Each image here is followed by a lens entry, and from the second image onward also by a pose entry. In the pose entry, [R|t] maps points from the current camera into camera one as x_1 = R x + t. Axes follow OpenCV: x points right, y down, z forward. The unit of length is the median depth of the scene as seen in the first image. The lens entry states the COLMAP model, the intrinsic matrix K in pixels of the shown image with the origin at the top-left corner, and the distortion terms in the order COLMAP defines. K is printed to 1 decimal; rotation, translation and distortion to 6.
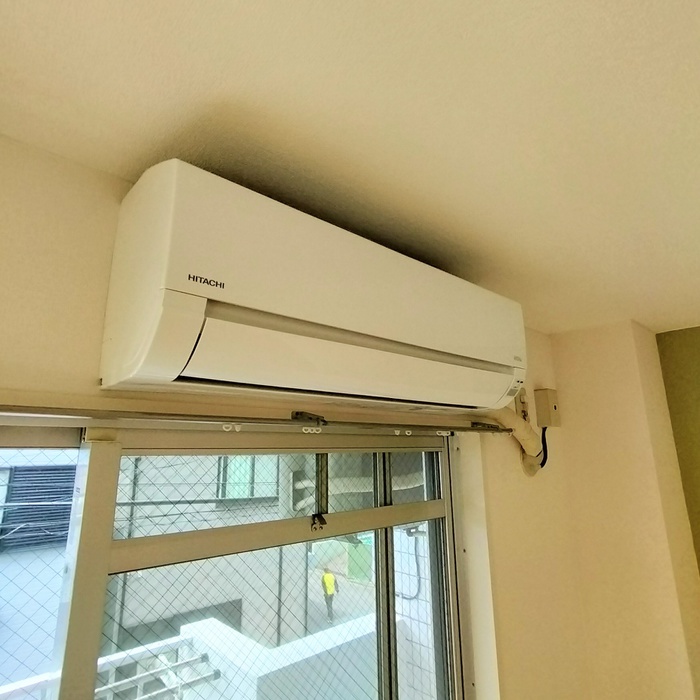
lens RADIAL K [[441.1, 0, 348.0], [0, 441.1, 349.4], [0, 0, 1]] dist [-0.004299, 0.002793]
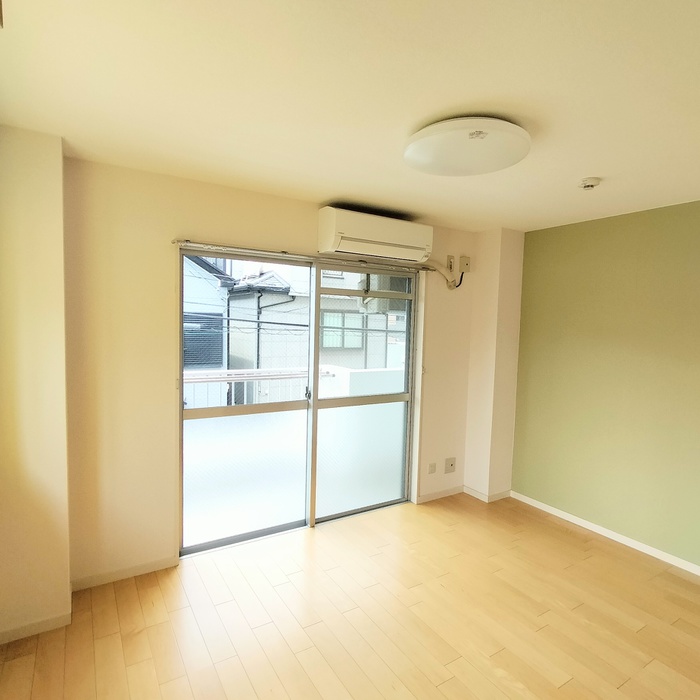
lens RADIAL K [[441.1, 0, 351.2], [0, 441.1, 350.9], [0, 0, 1]] dist [-0.004299, 0.002793]
pose [[0.981678, 0.056468, -0.181989, 0.453065], [-0.001089, 0.956728, 0.290983, -0.179932], [0.190545, -0.285453, 0.939260, -2.336549]]
